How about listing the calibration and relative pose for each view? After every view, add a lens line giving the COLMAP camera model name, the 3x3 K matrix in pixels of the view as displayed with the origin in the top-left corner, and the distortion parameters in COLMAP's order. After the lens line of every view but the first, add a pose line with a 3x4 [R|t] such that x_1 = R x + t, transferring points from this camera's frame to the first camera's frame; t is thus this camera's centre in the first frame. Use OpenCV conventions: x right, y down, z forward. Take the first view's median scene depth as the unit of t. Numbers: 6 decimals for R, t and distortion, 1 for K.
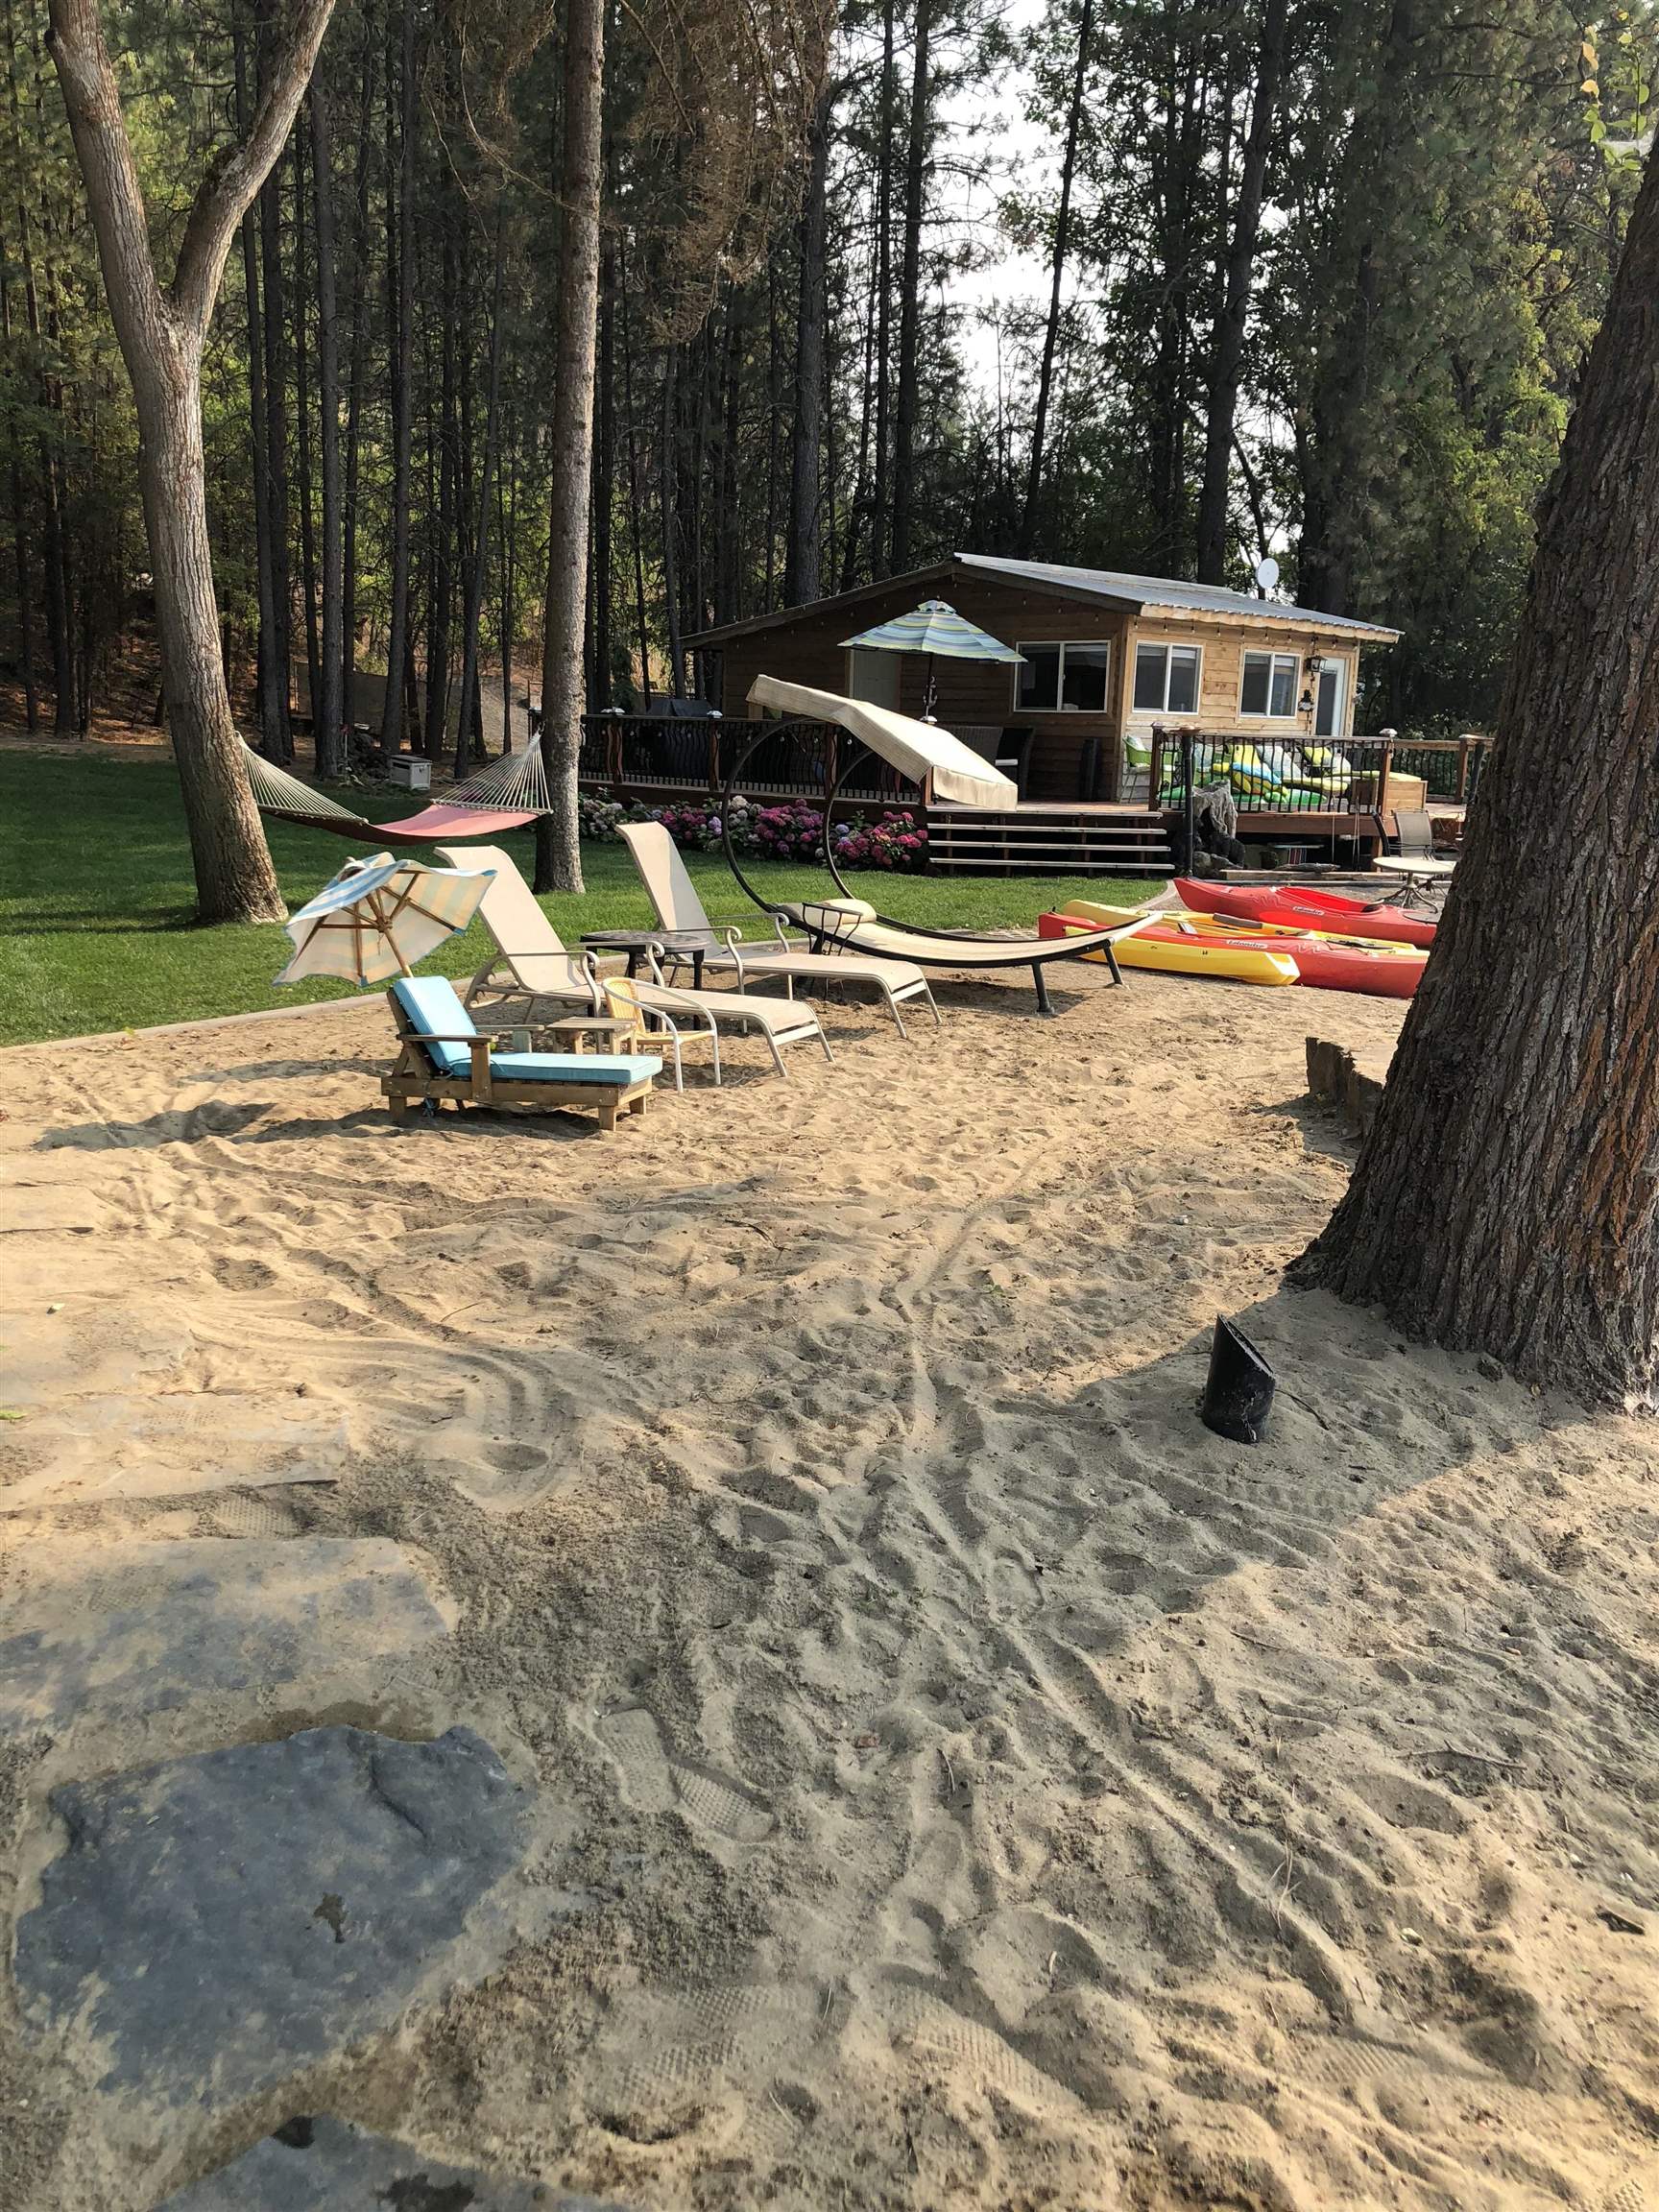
lens RADIAL K [[1792.5, 0, 813.1], [0, 1792.5, 1157.4], [0, 0, 1]] dist [0.017994, -0.025978]
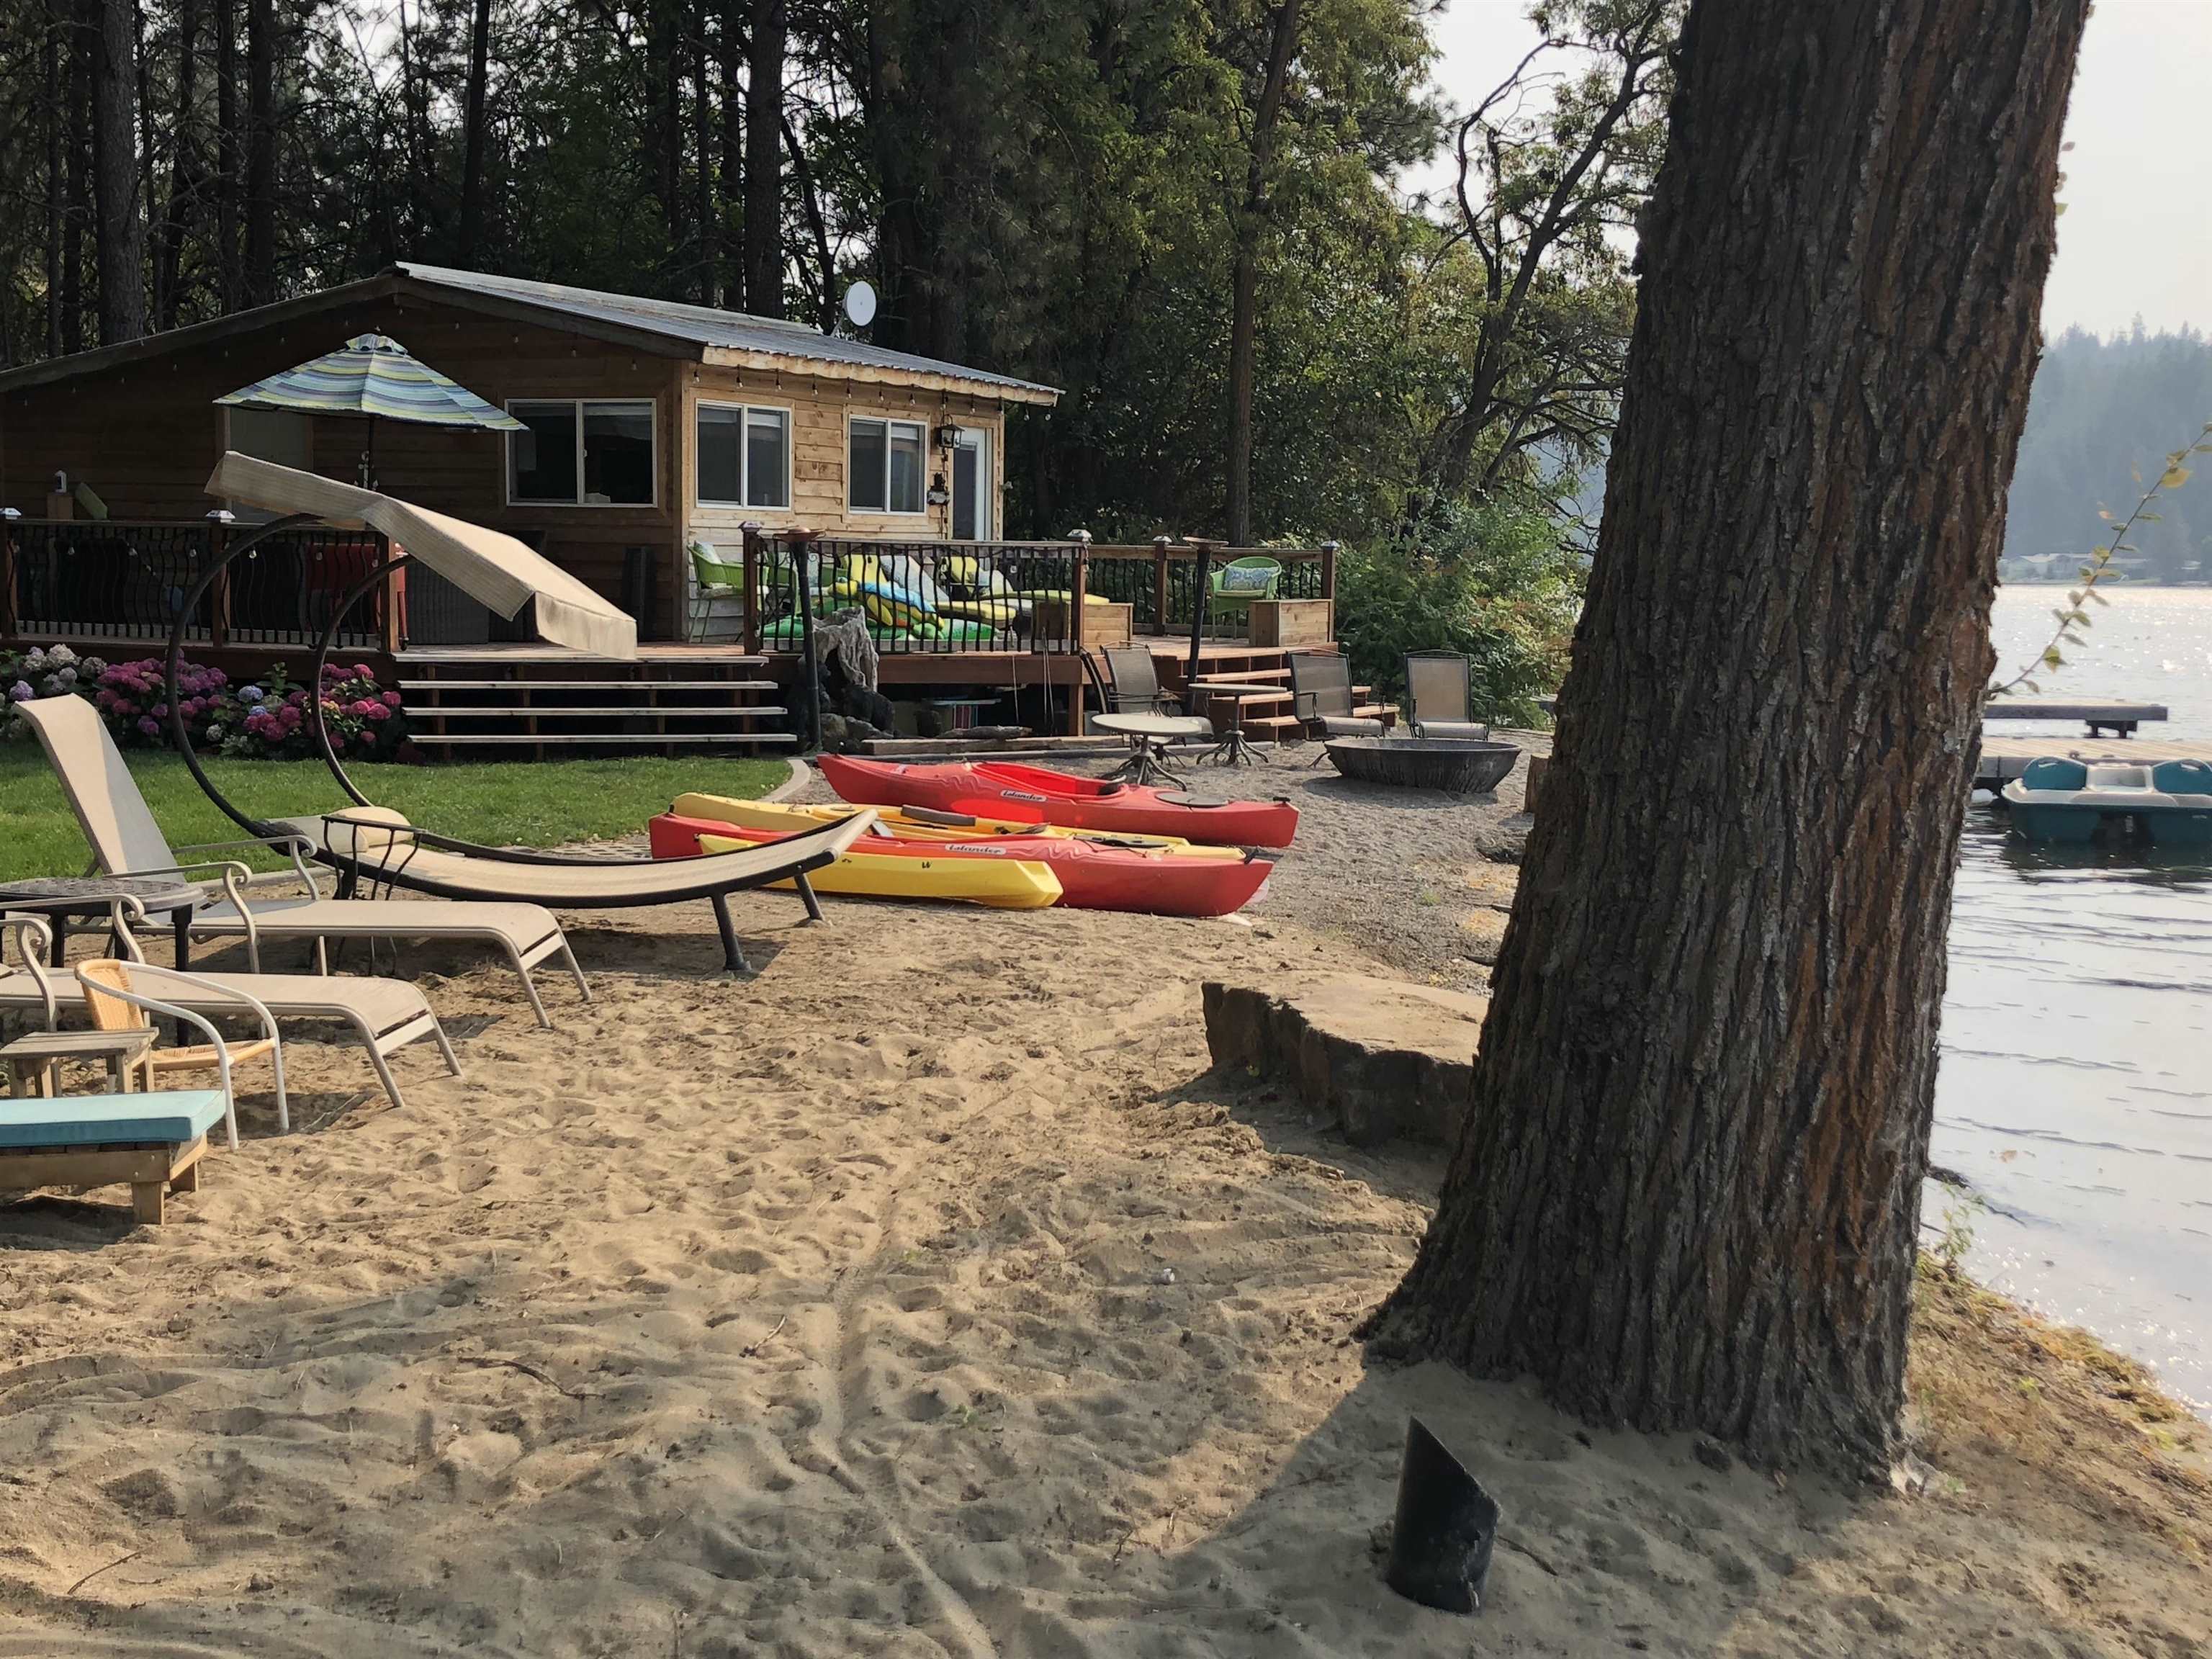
lens RADIAL K [[2787.0, 0, 1116.3], [0, 2787.0, 921.3], [0, 0, 1]] dist [0.073159, 0.000000]
pose [[0.941087, -0.057329, 0.333268, -0.110394], [0.088882, 0.992808, -0.080203, -0.010717], [-0.326274, 0.105099, 0.939415, 0.034896]]
